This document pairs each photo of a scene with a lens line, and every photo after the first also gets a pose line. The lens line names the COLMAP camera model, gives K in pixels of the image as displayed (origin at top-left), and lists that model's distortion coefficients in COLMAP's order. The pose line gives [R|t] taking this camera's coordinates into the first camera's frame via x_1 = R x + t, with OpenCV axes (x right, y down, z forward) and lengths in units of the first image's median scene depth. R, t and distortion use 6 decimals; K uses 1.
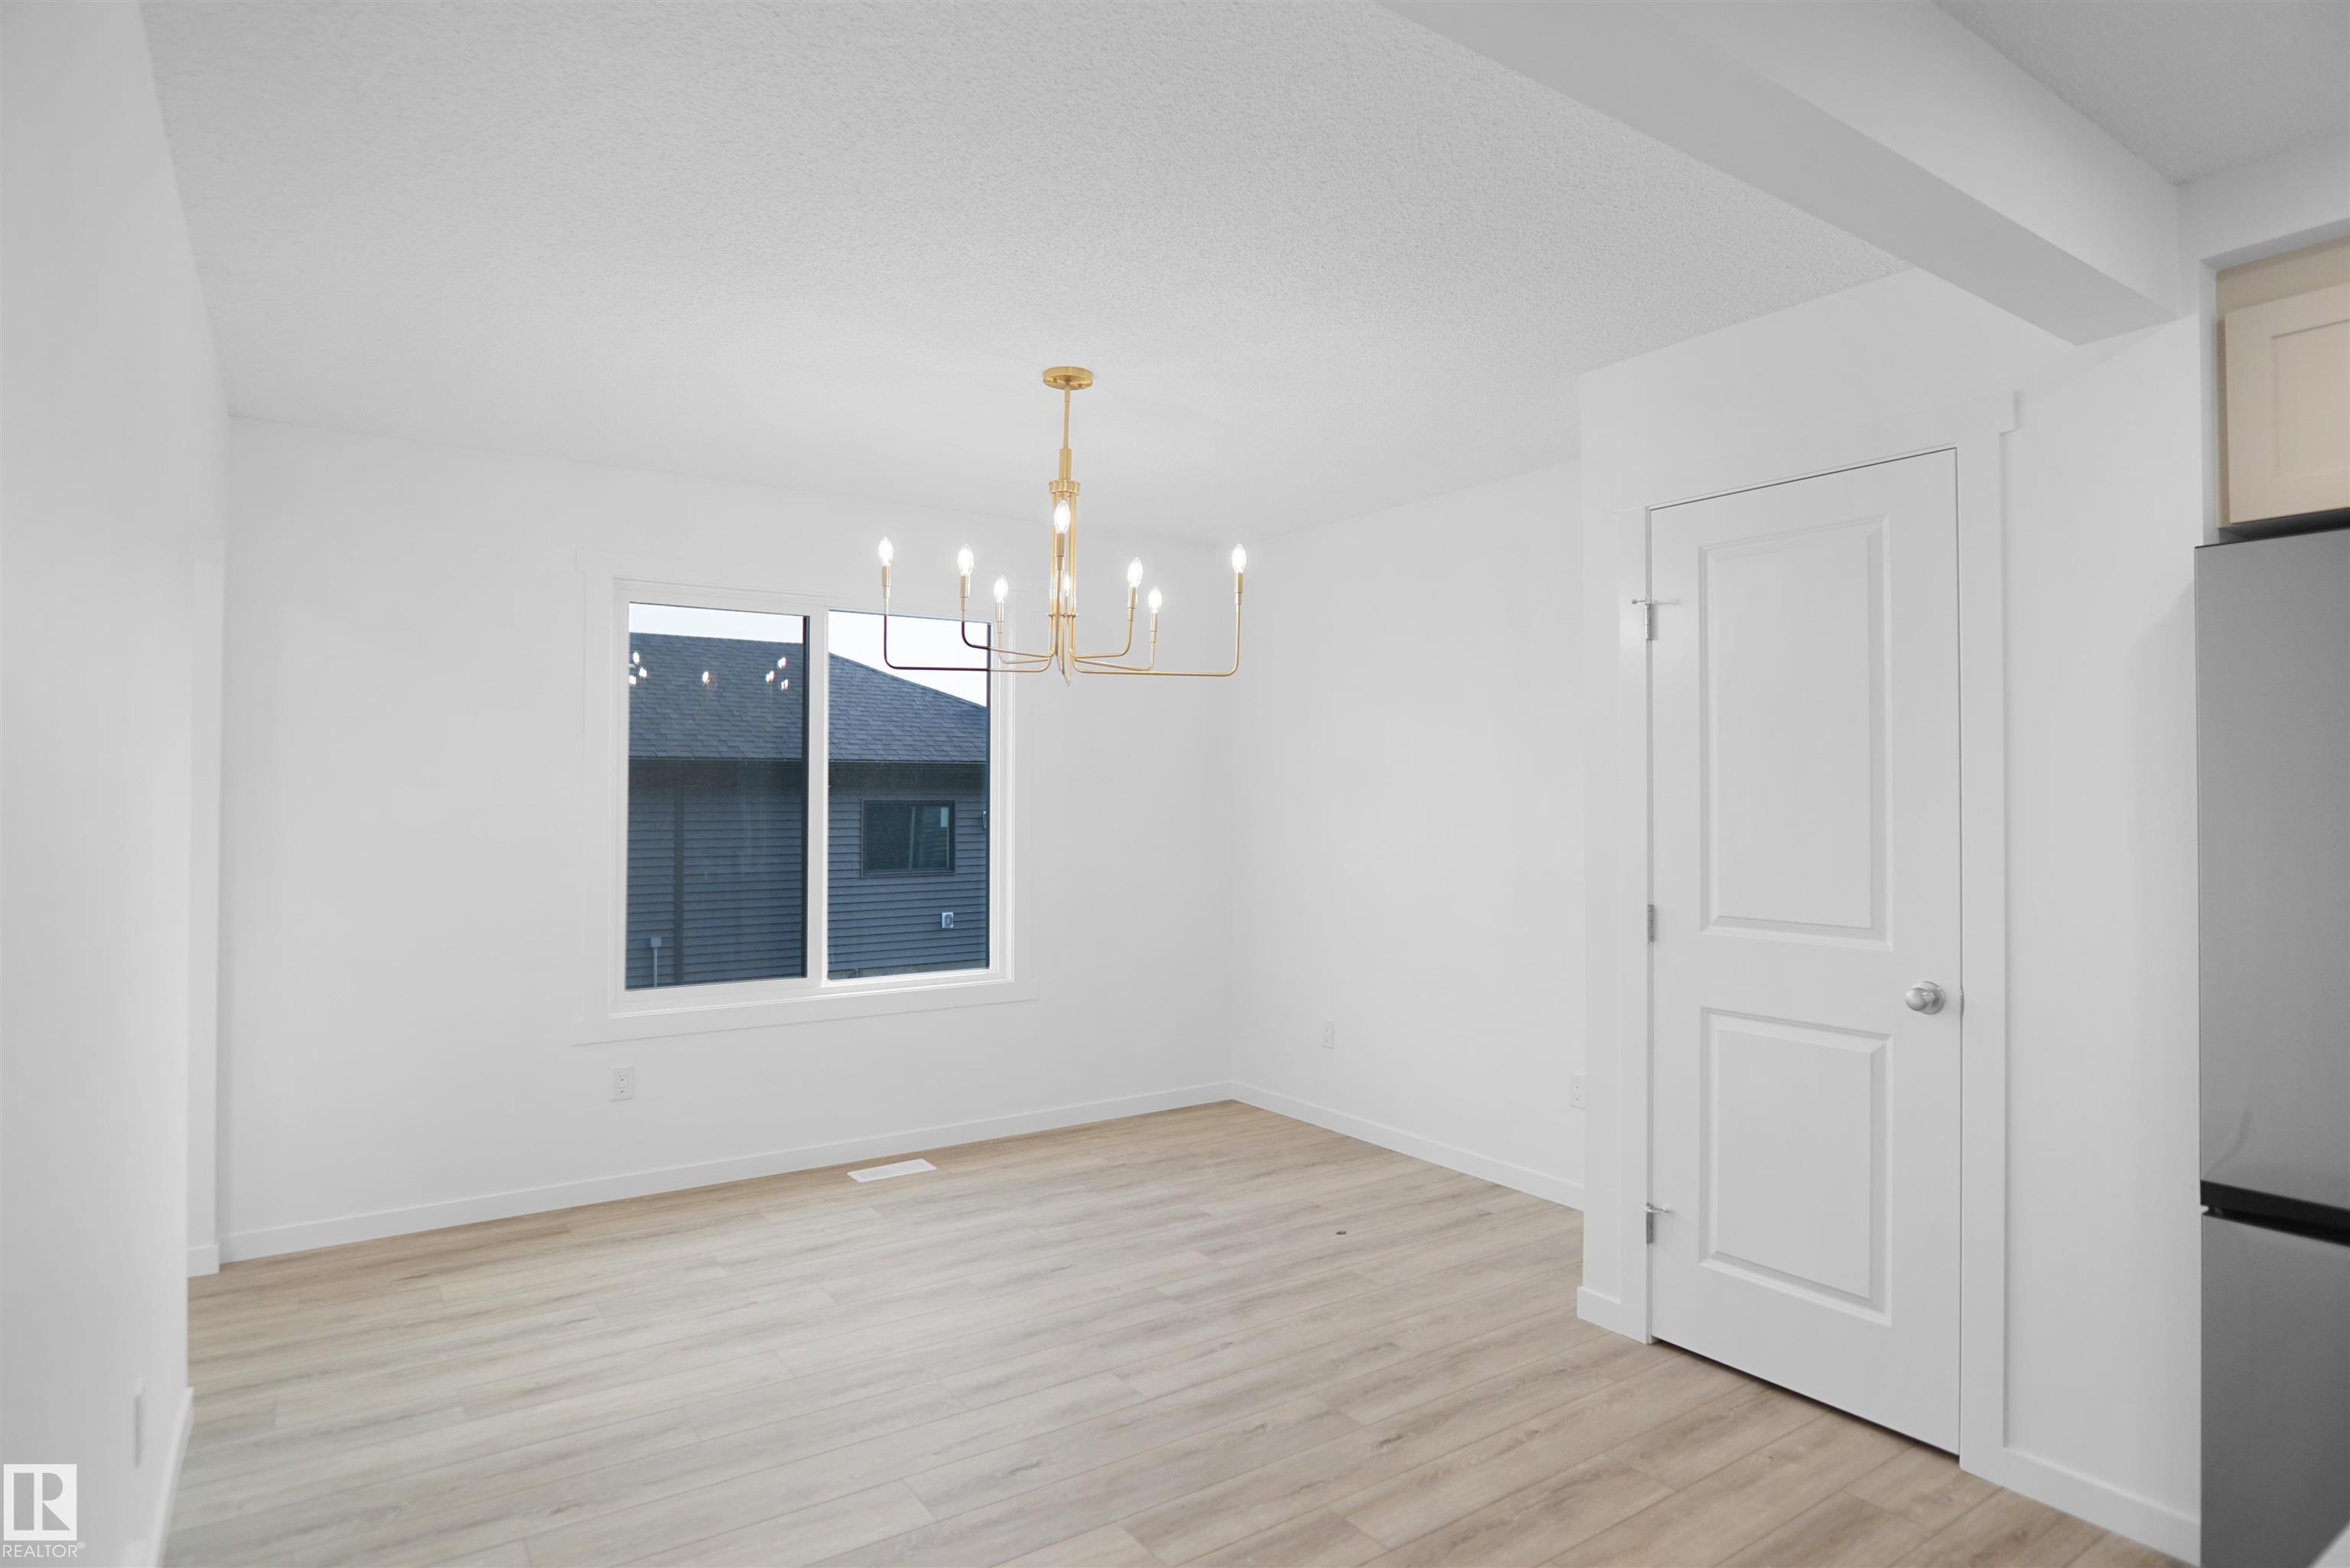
lens RADIAL K [[1258.6, 0, 1181.9], [0, 1258.6, 776.3], [0, 0, 1]] dist [-0.024954, 0.001797]
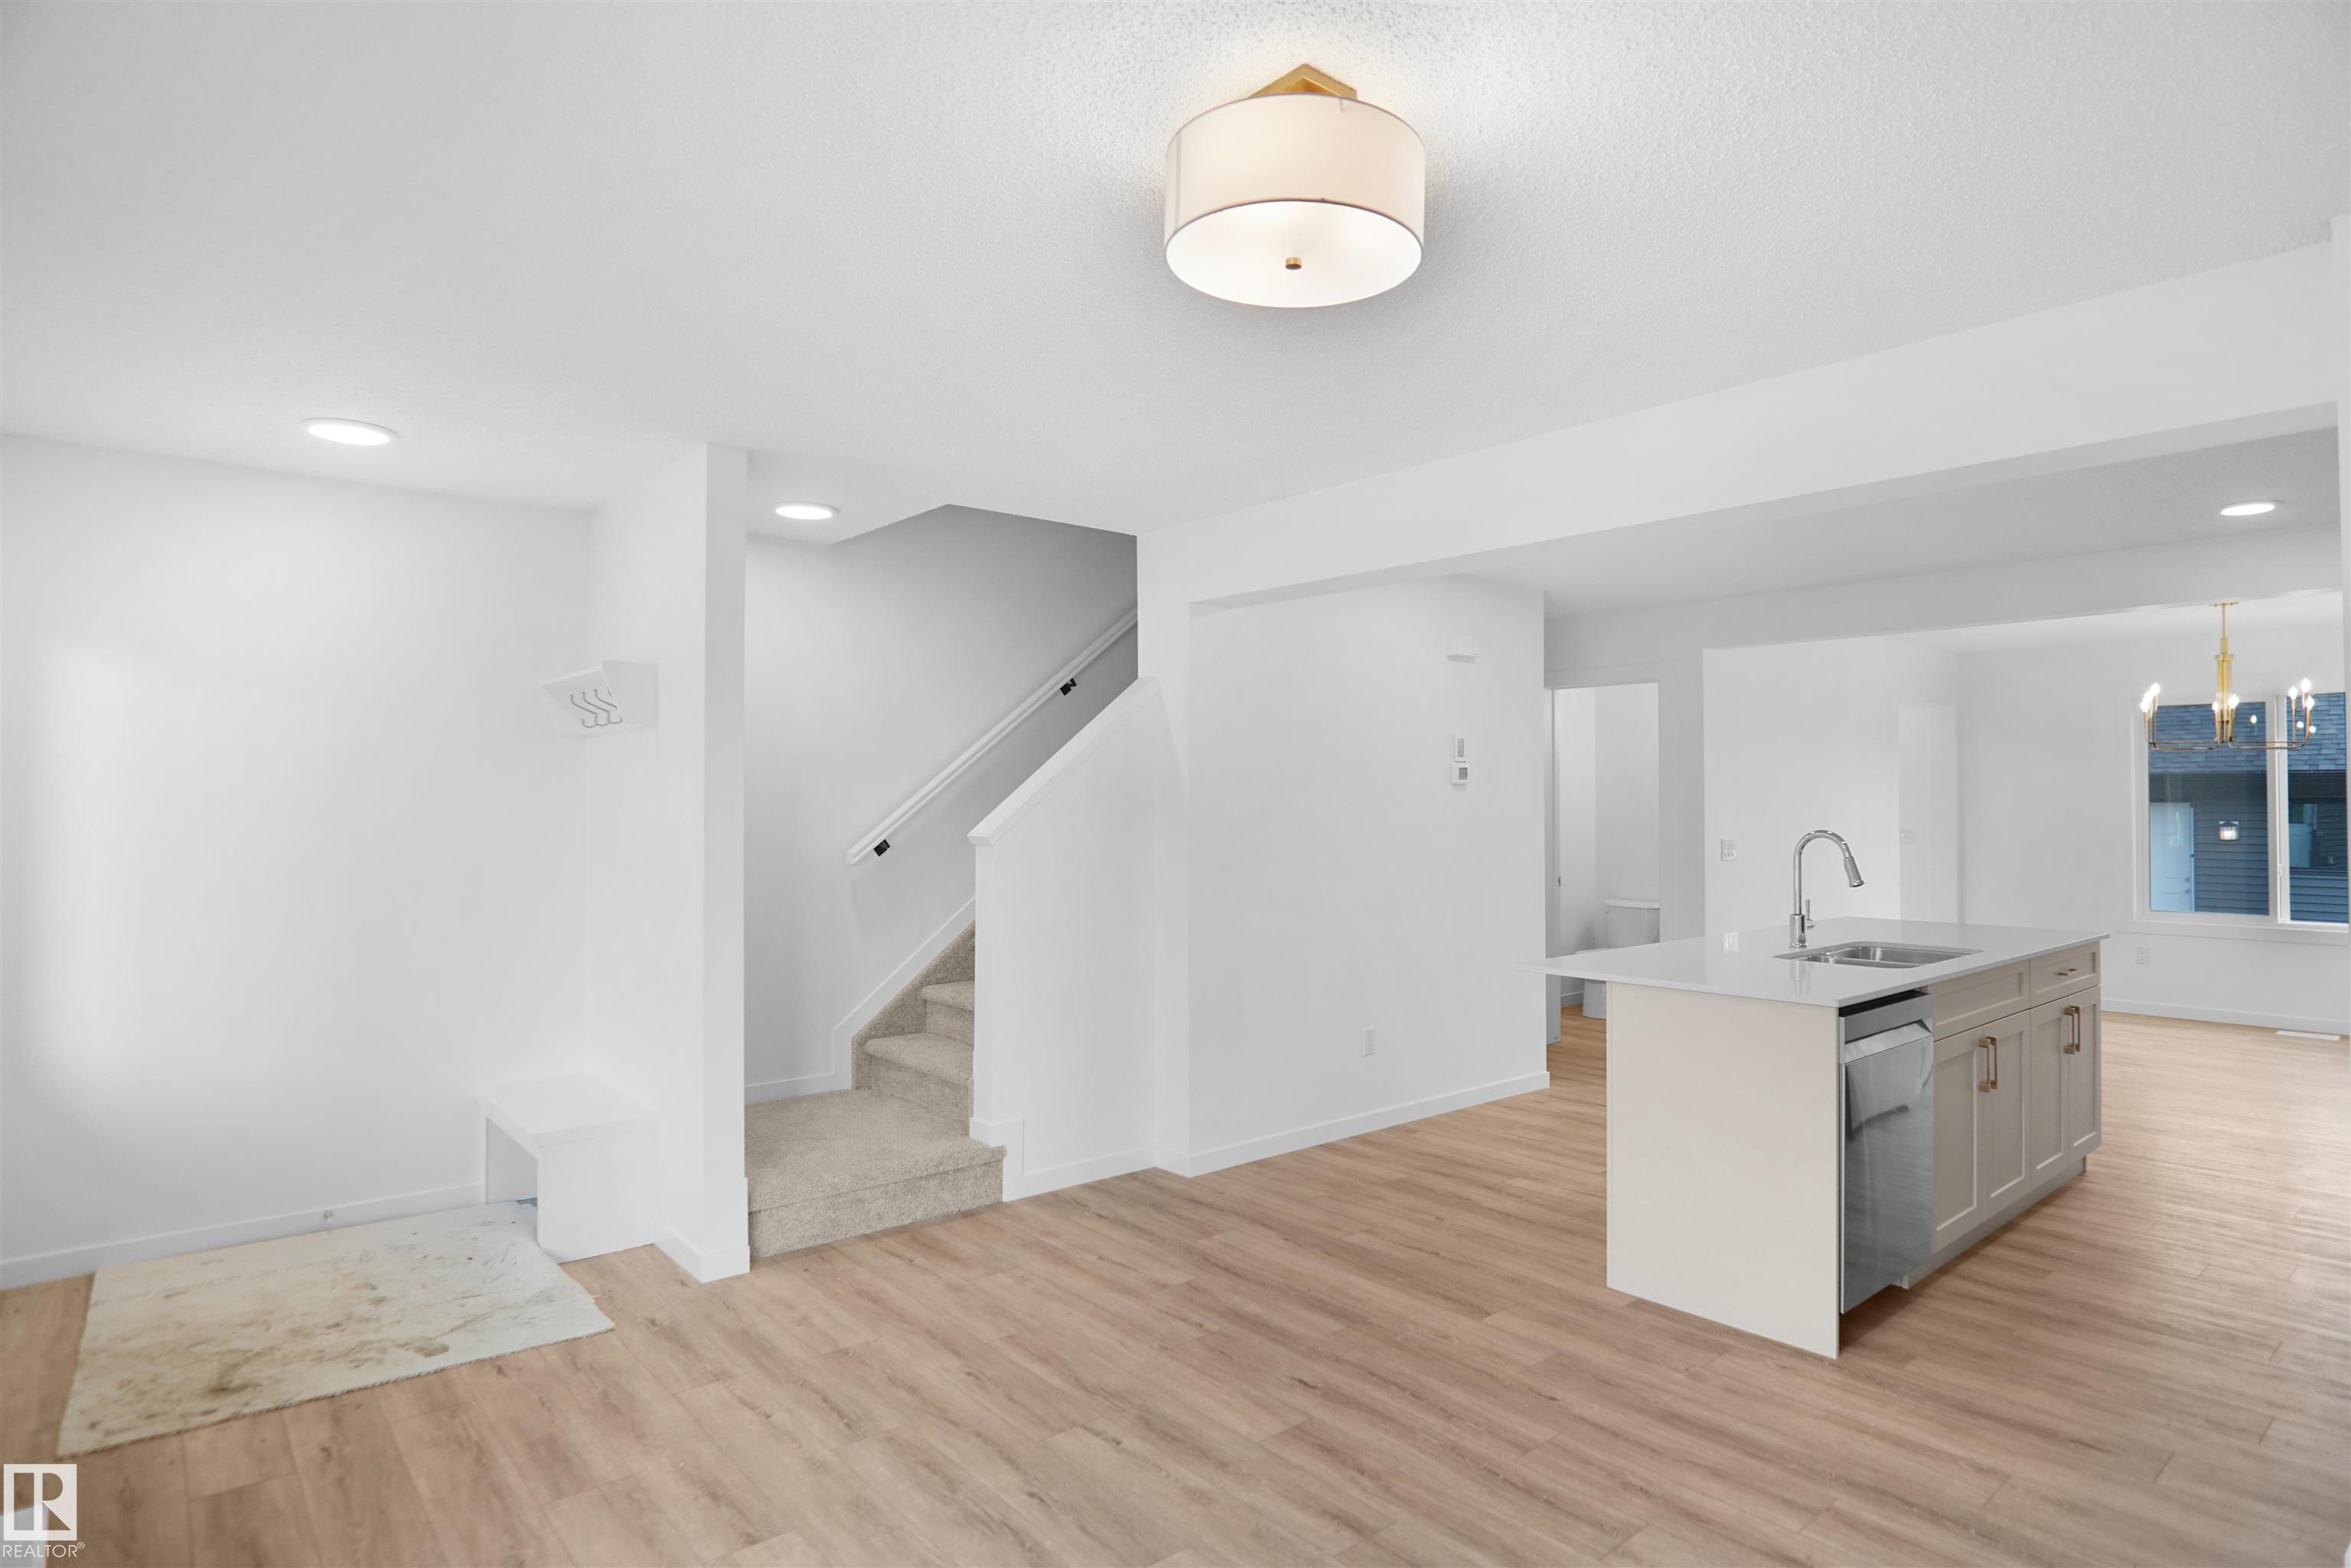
lens RADIAL K [[1259.2, 0, 1182.4], [0, 1259.2, 776.3], [0, 0, 1]] dist [-0.024954, 0.001797]
pose [[0.086773, -0.021615, -0.995994, 1.582385], [0.017292, 0.999647, -0.020187, -0.023772], [0.996078, -0.015471, 0.087116, -0.763490]]
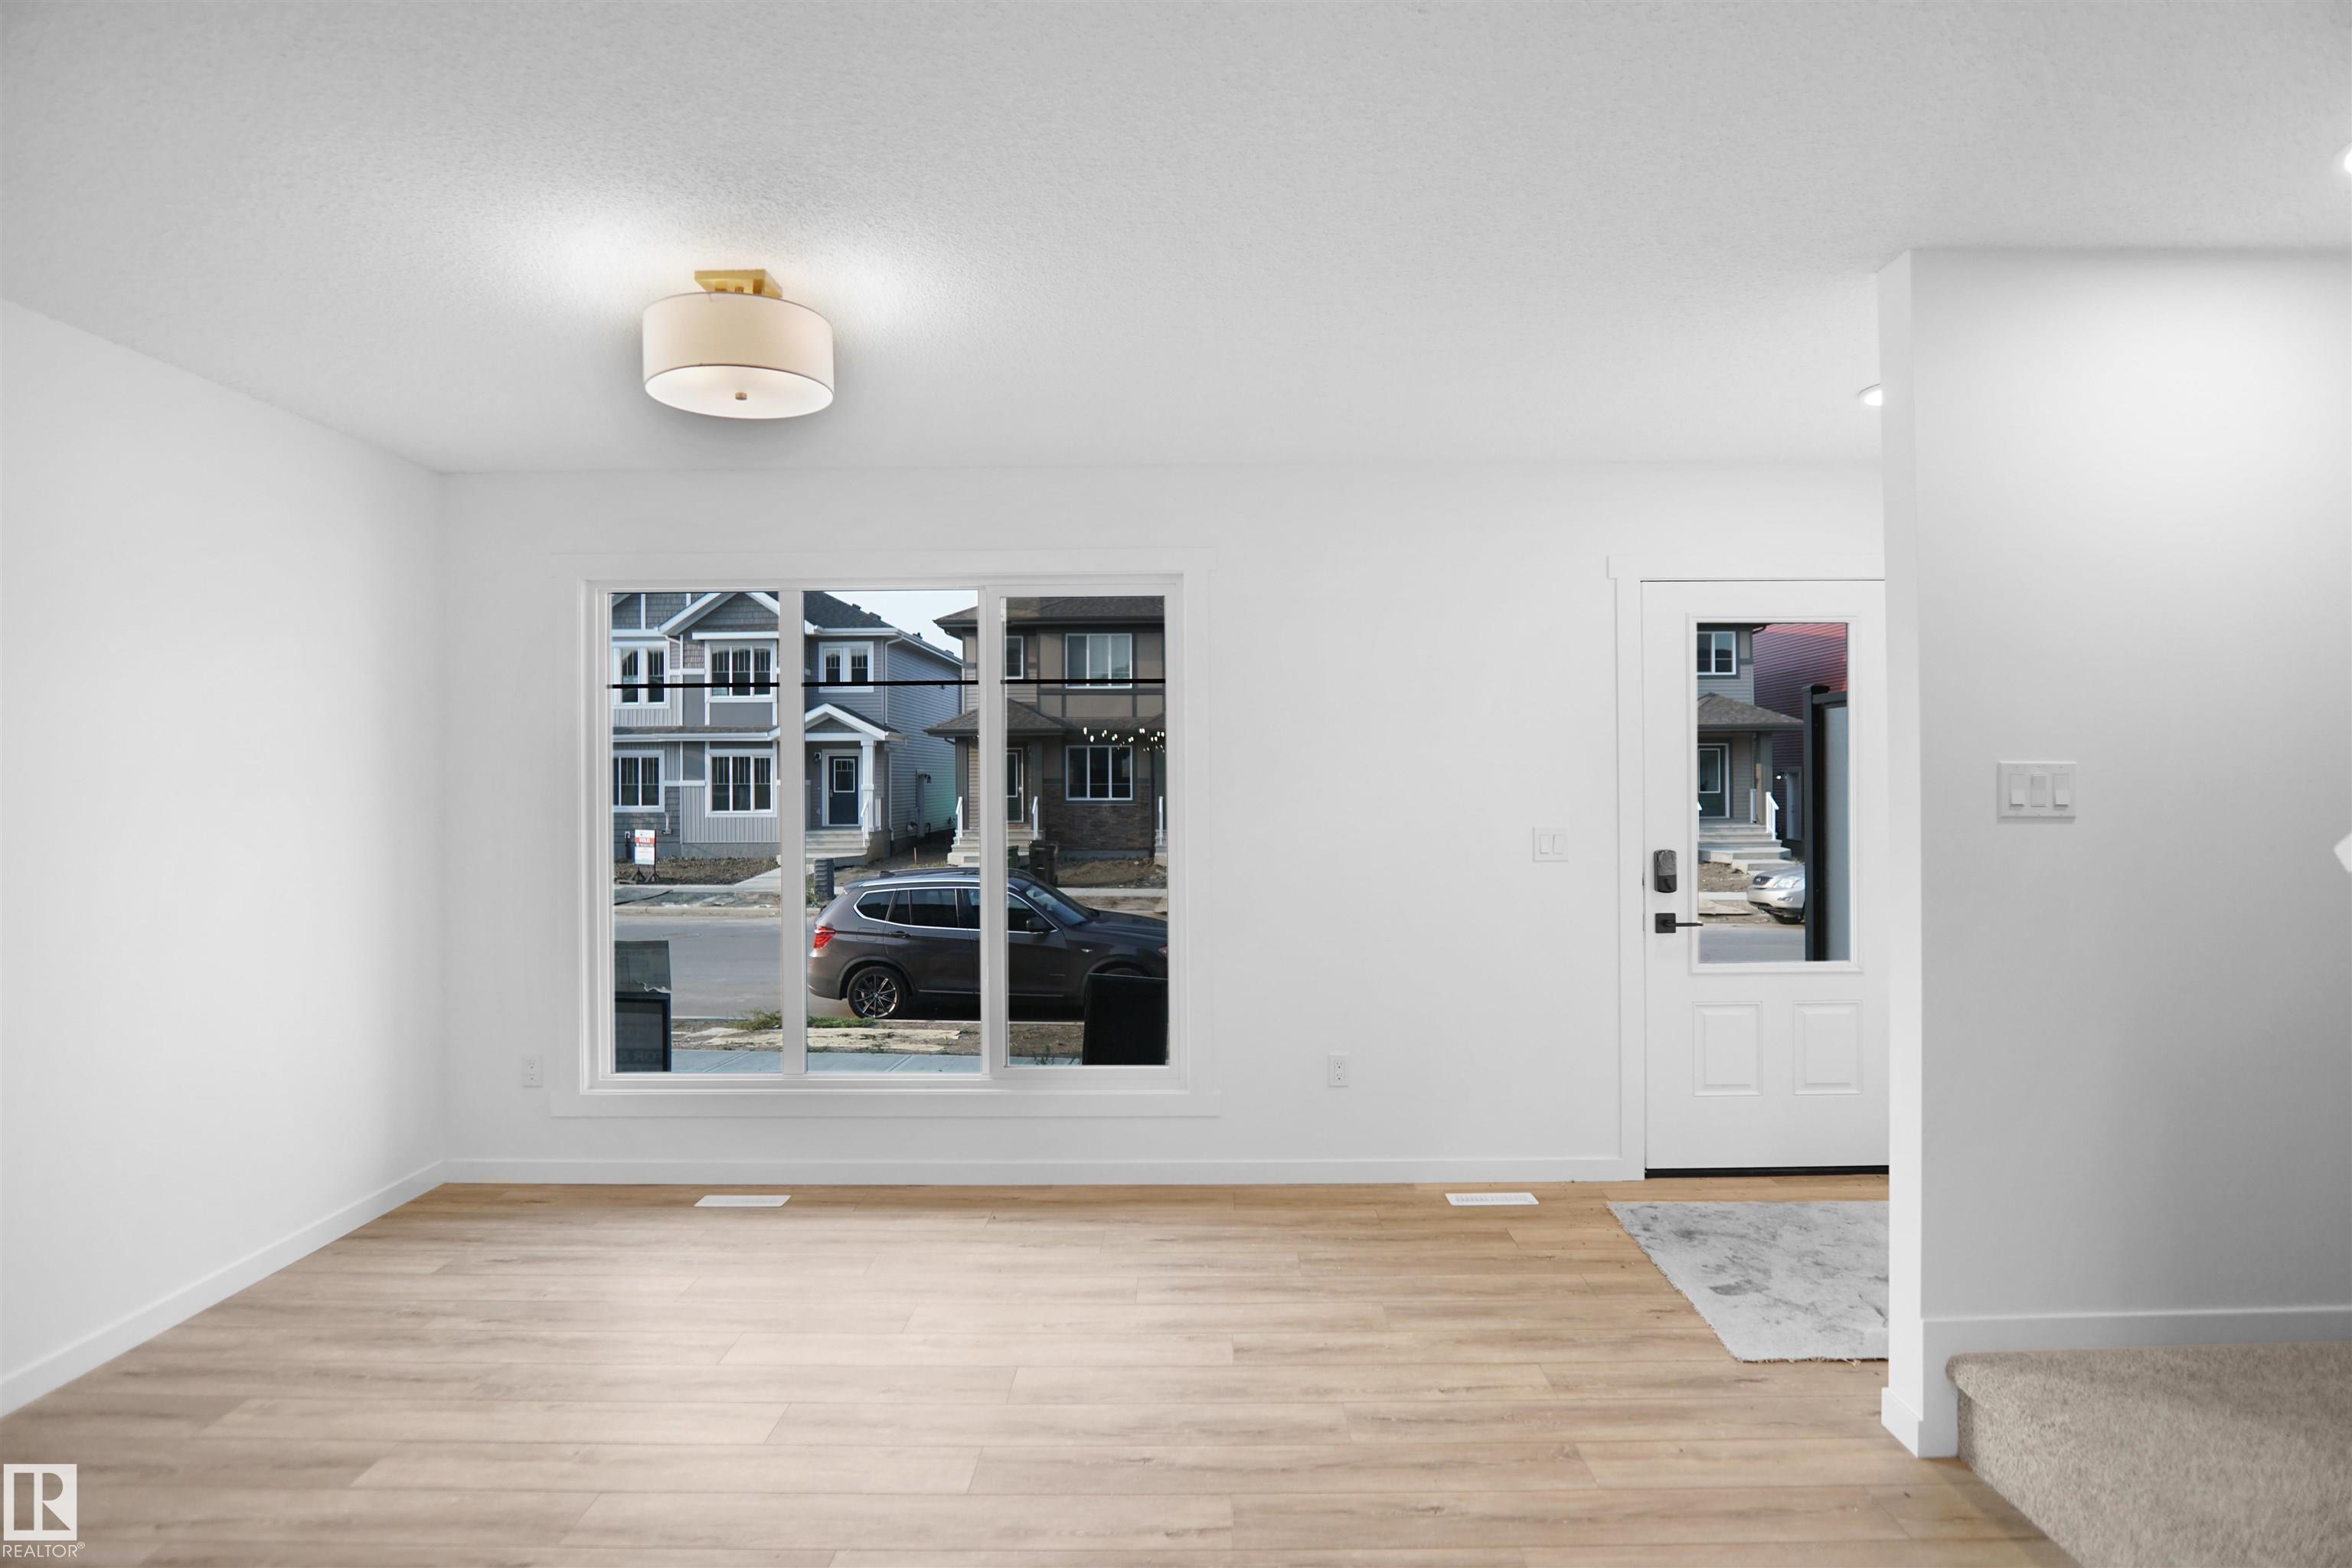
lens RADIAL K [[1280.1, 0, 1218.8], [0, 1280.1, 793.5], [0, 0, 1]] dist [-0.031622, 0.001930]
pose [[-0.825786, -0.003285, 0.563974, 0.417439], [-0.005605, 0.999981, -0.002383, -0.011648], [-0.563956, -0.005129, -0.825789, -0.215139]]
